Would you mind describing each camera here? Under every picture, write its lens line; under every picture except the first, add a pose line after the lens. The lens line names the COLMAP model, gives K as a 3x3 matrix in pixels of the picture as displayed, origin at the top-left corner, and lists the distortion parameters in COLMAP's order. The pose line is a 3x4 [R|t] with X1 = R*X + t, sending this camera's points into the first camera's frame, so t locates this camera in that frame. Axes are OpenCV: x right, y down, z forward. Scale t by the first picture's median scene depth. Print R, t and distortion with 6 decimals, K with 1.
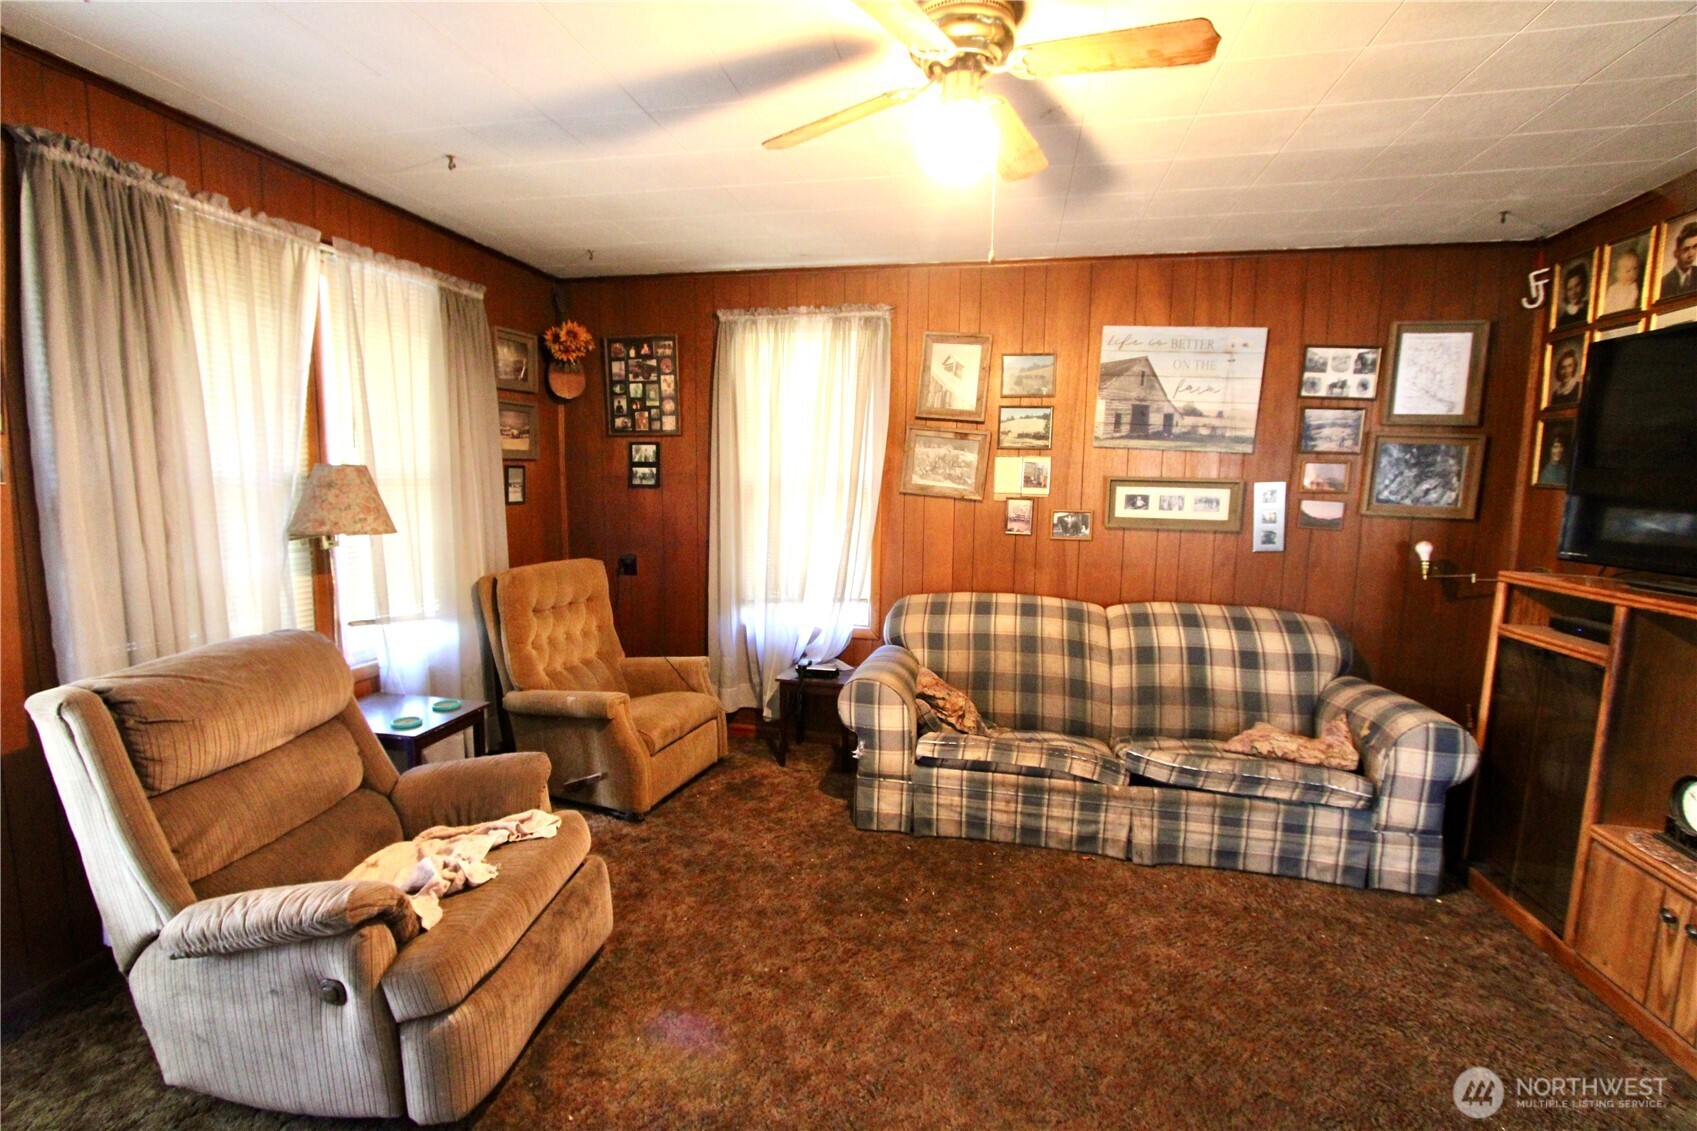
lens RADIAL K [[781.9, 0, 850.0], [0, 781.9, 571.7], [0, 0, 1]] dist [0.002789, -0.000035]
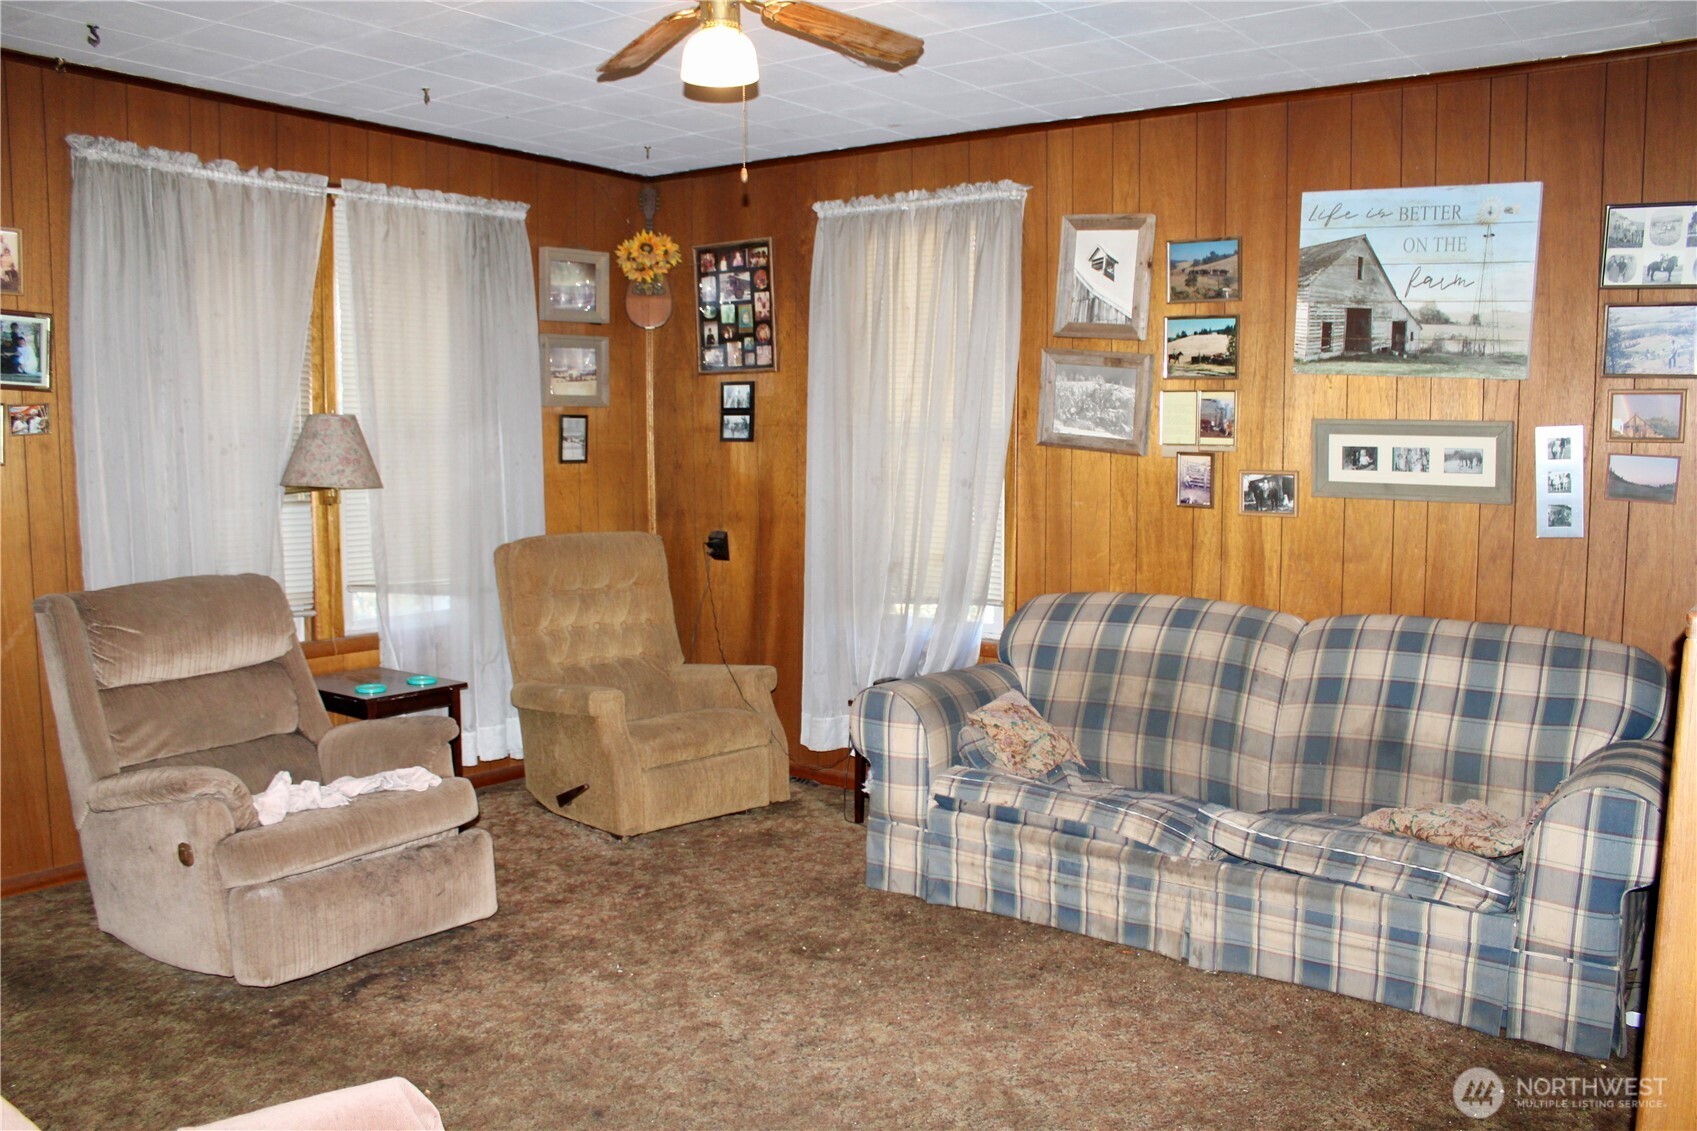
lens RADIAL K [[1419.6, 0, 845.0], [0, 1419.6, 562.6], [0, 0, 1]] dist [-0.064536, 0.046183]
pose [[0.915121, 0.028298, -0.402185, 0.472167], [-0.041875, 0.998810, -0.025005, 0.045649], [0.400999, 0.039724, 0.915217, -0.238005]]
